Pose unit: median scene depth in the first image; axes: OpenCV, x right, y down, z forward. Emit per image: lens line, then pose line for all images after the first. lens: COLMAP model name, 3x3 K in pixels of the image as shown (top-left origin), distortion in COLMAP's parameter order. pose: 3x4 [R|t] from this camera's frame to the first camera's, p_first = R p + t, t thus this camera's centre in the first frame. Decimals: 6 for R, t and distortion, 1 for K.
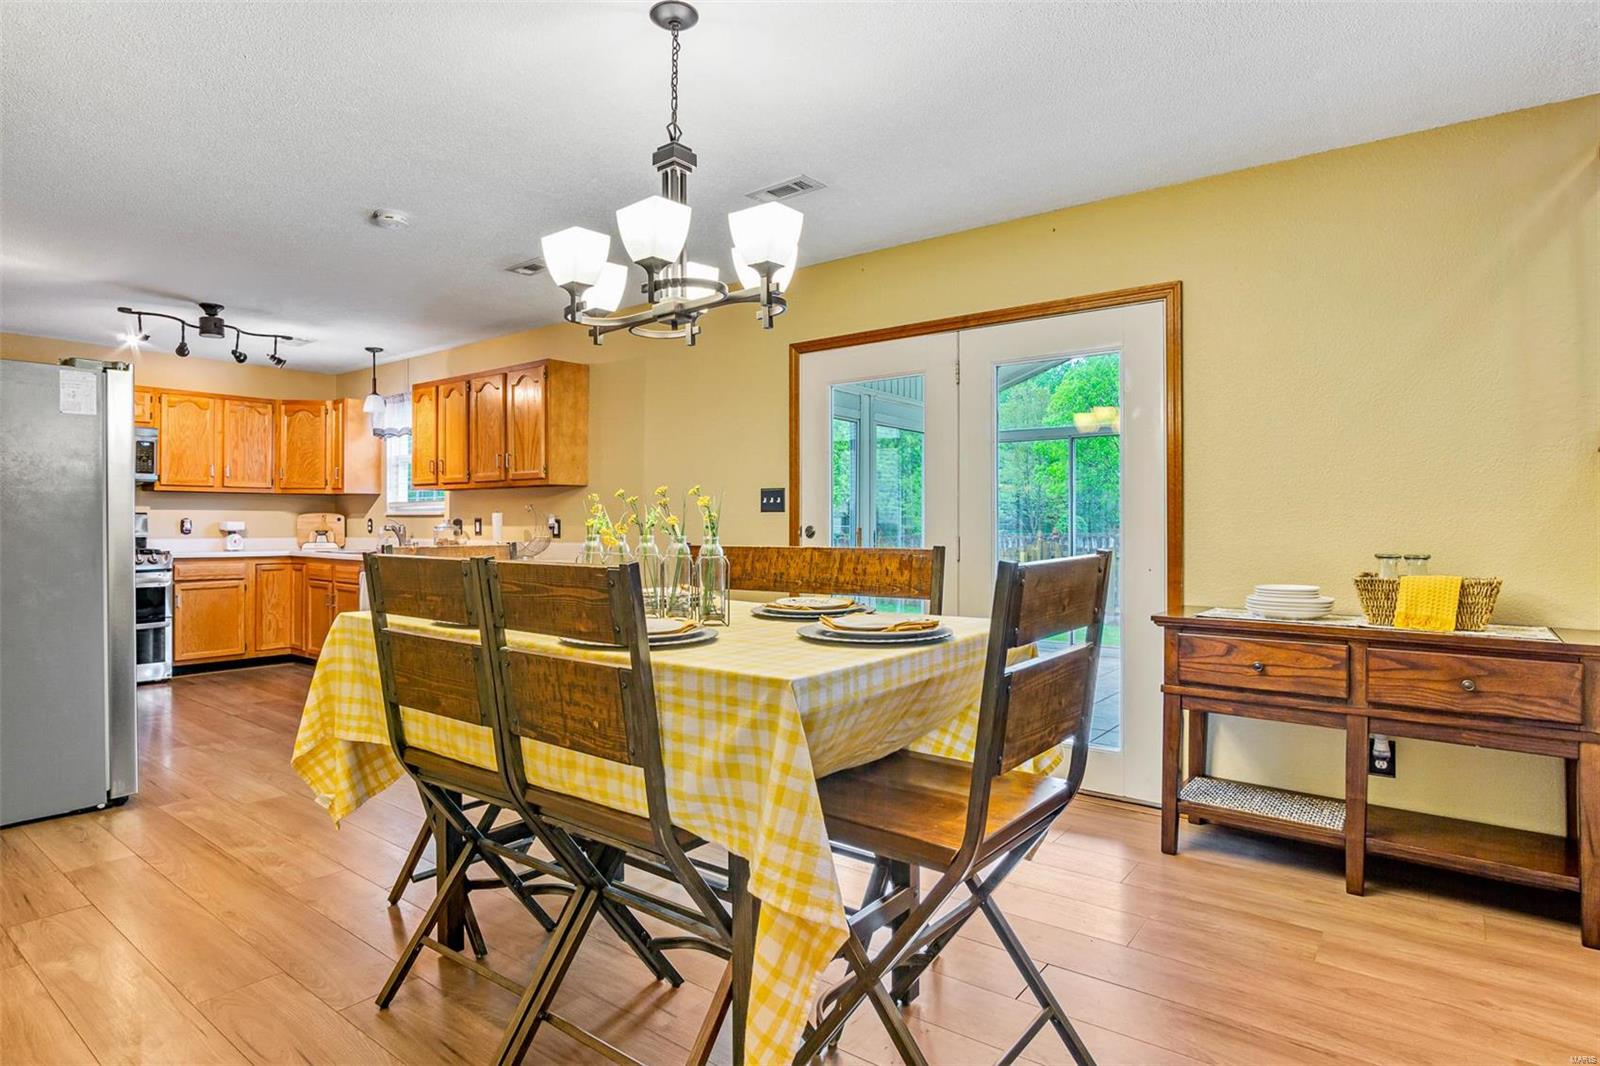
lens RADIAL K [[863.9, 0, 788.0], [0, 863.9, 527.5], [0, 0, 1]] dist [-0.026063, 0.000655]
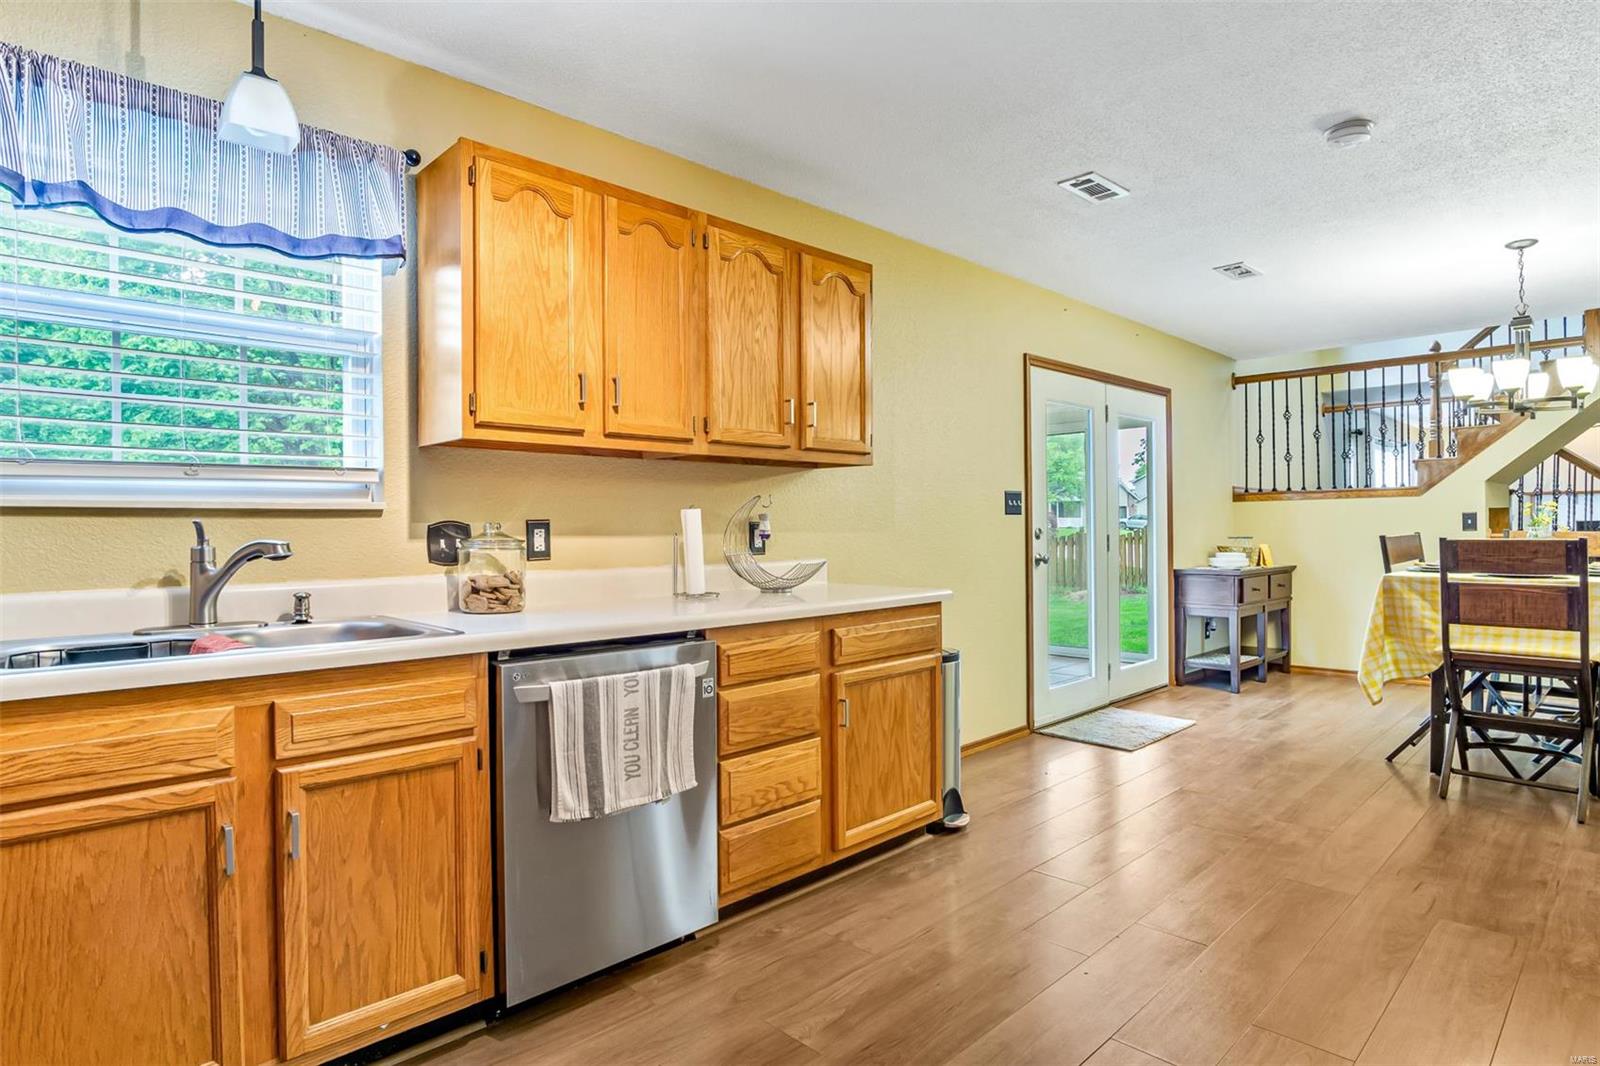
lens RADIAL K [[863.9, 0, 792.2], [0, 863.9, 543.1], [0, 0, 1]] dist [-0.026063, 0.000655]
pose [[0.133403, -0.017656, 0.990905, -0.745797], [0.017072, 0.999734, 0.015515, -0.003454], [-0.990915, 0.014847, 0.133669, 0.797392]]
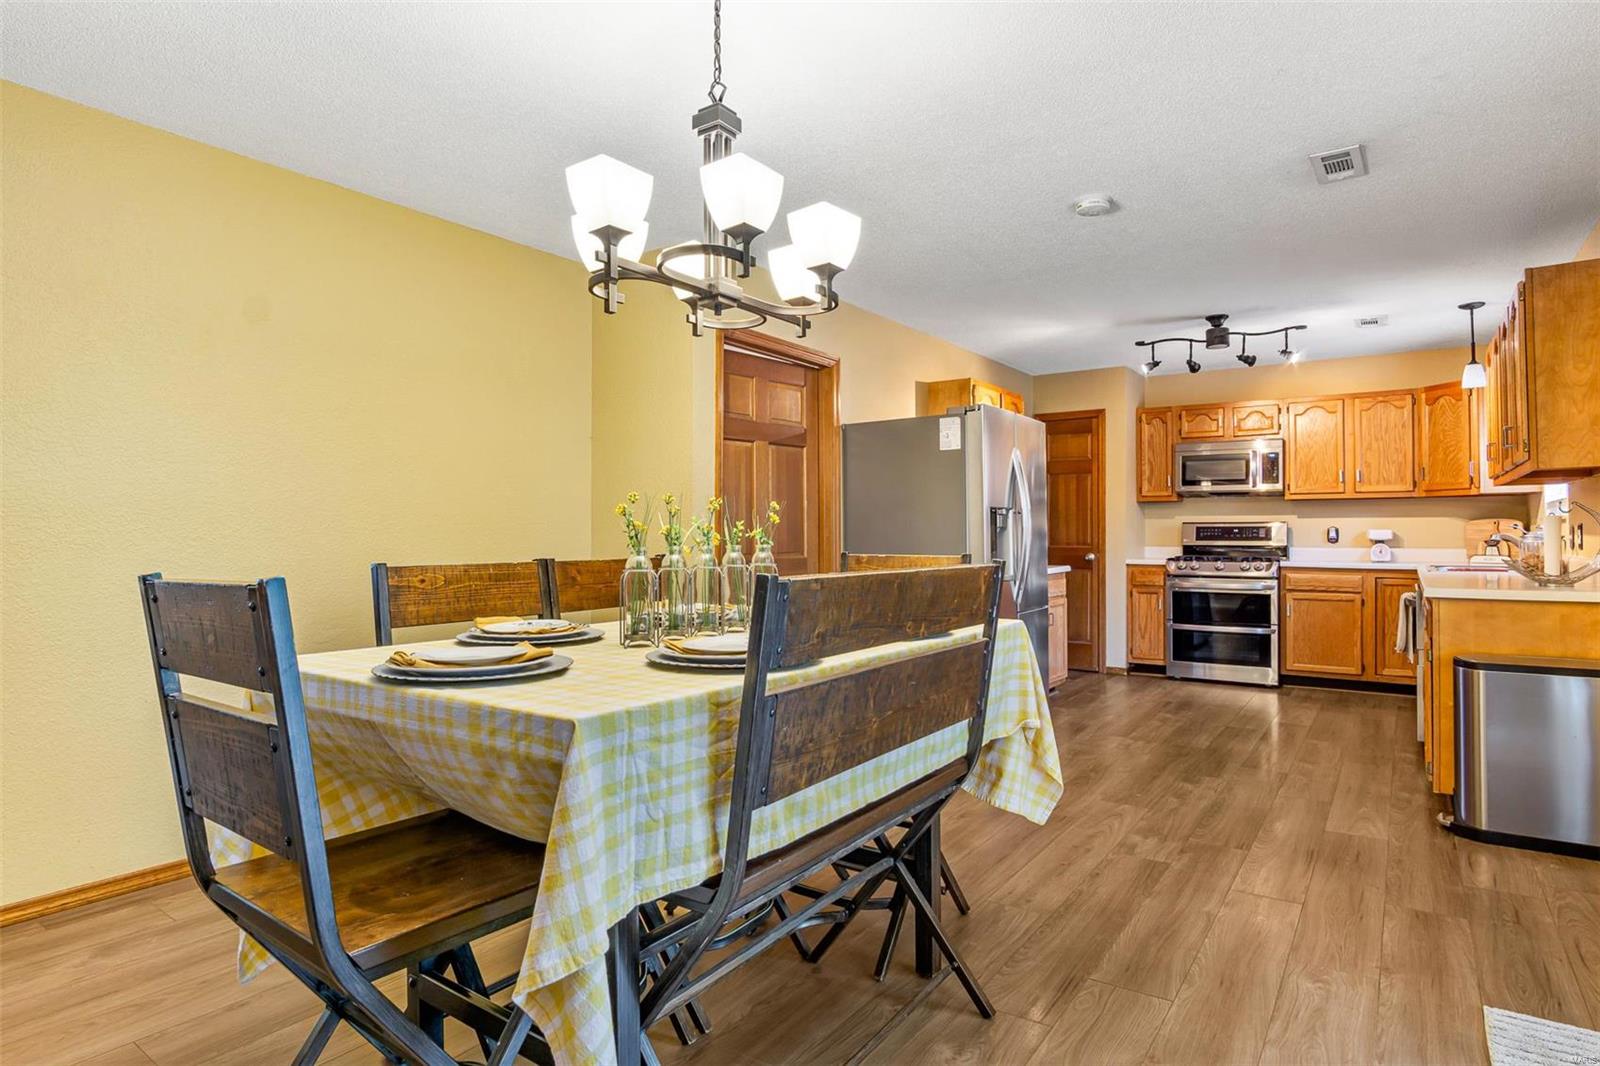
lens RADIAL K [[863.9, 0, 792.8], [0, 863.9, 530.9], [0, 0, 1]] dist [-0.026063, 0.000655]
pose [[0.044657, -0.001580, -0.999001, 0.248130], [-0.001824, 0.999997, -0.001664, -0.003256], [0.999001, 0.001896, 0.044654, 0.359002]]
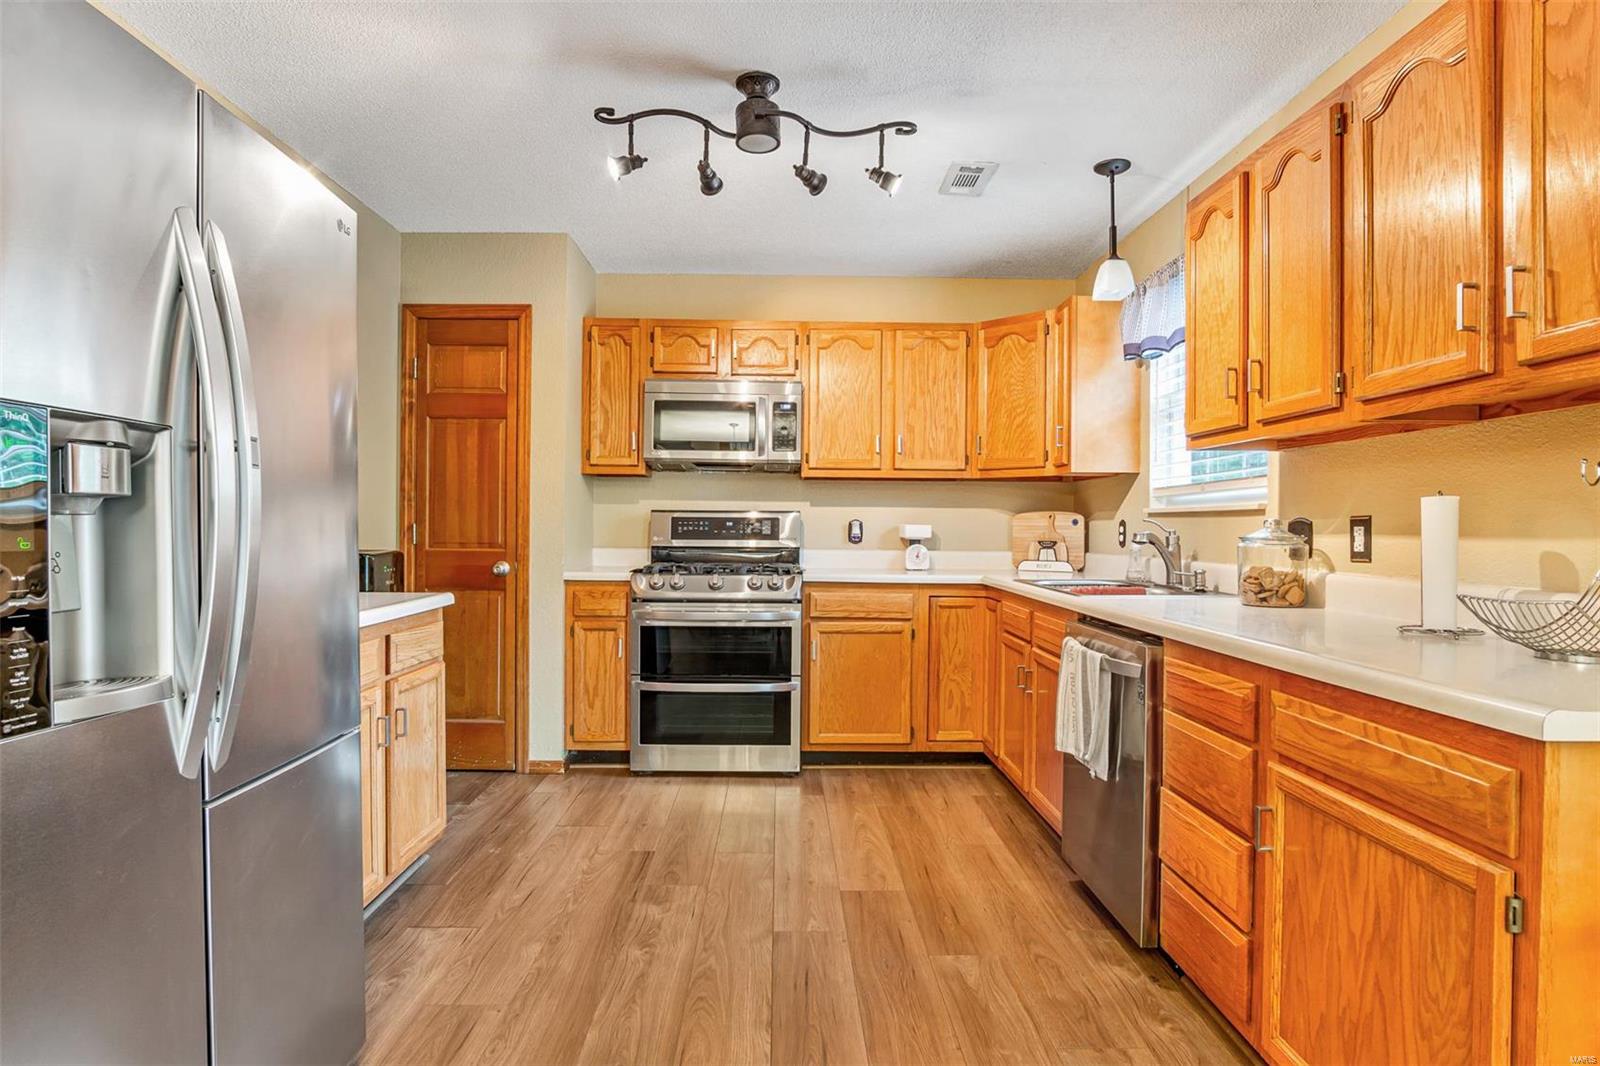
lens RADIAL K [[863.9, 0, 790.7], [0, 863.9, 532.5], [0, 0, 1]] dist [-0.026063, 0.000655]
pose [[0.628079, 0.008277, -0.778106, -0.220592], [-0.010535, 0.999942, 0.002132, -0.001683], [0.778078, 0.006858, 0.628130, 0.559240]]
